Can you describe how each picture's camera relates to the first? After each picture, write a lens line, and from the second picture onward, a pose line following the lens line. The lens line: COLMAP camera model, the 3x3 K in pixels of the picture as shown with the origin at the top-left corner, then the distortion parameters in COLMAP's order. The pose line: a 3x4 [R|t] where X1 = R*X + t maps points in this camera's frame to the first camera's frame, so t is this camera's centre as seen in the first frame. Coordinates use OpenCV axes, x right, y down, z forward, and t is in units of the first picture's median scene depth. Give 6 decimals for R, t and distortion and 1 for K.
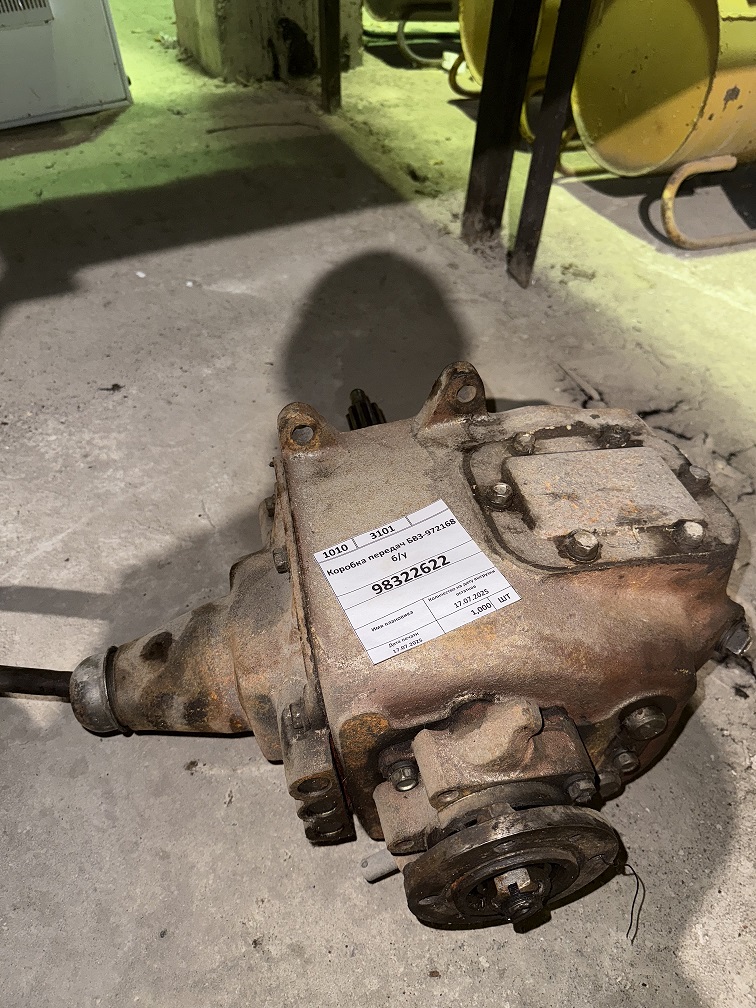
lens RADIAL K [[730.8, 0, 381.6], [0, 730.8, 504.1], [0, 0, 1]] dist [-0.018830, 0.000777]
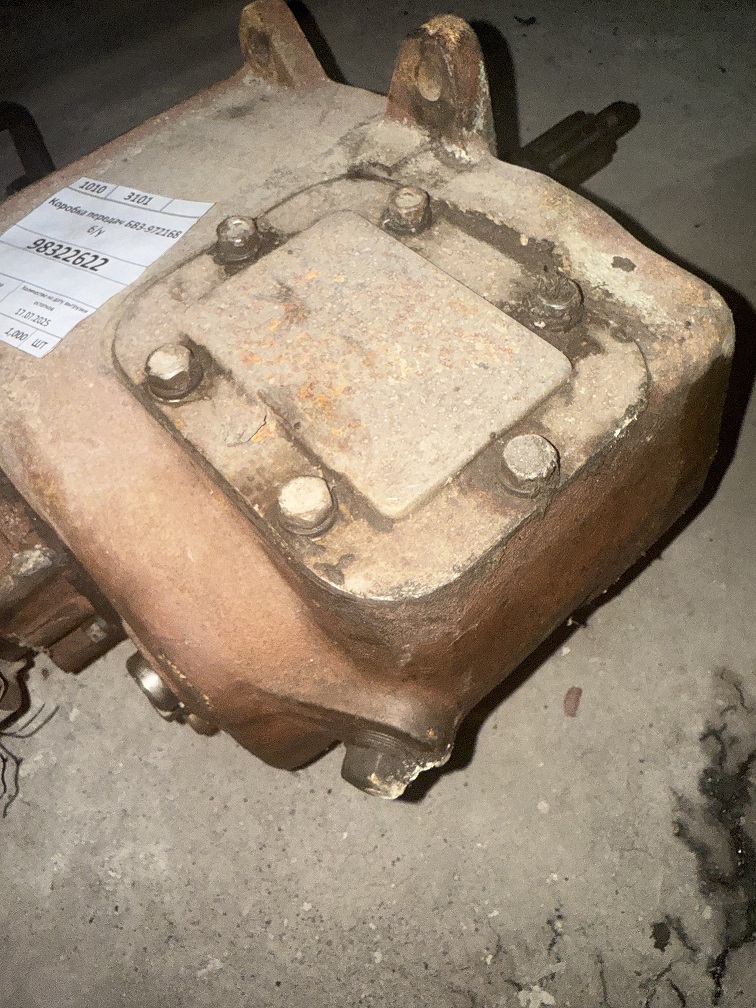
lens RADIAL K [[745.9, 0, 379.4], [0, 745.9, 489.5], [0, 0, 1]] dist [0.001240, 0.005539]
pose [[0.496979, 0.676515, -0.543451, 0.655429], [-0.460558, 0.736418, 0.495555, -0.204929], [0.735457, 0.004011, 0.677559, 0.677450]]
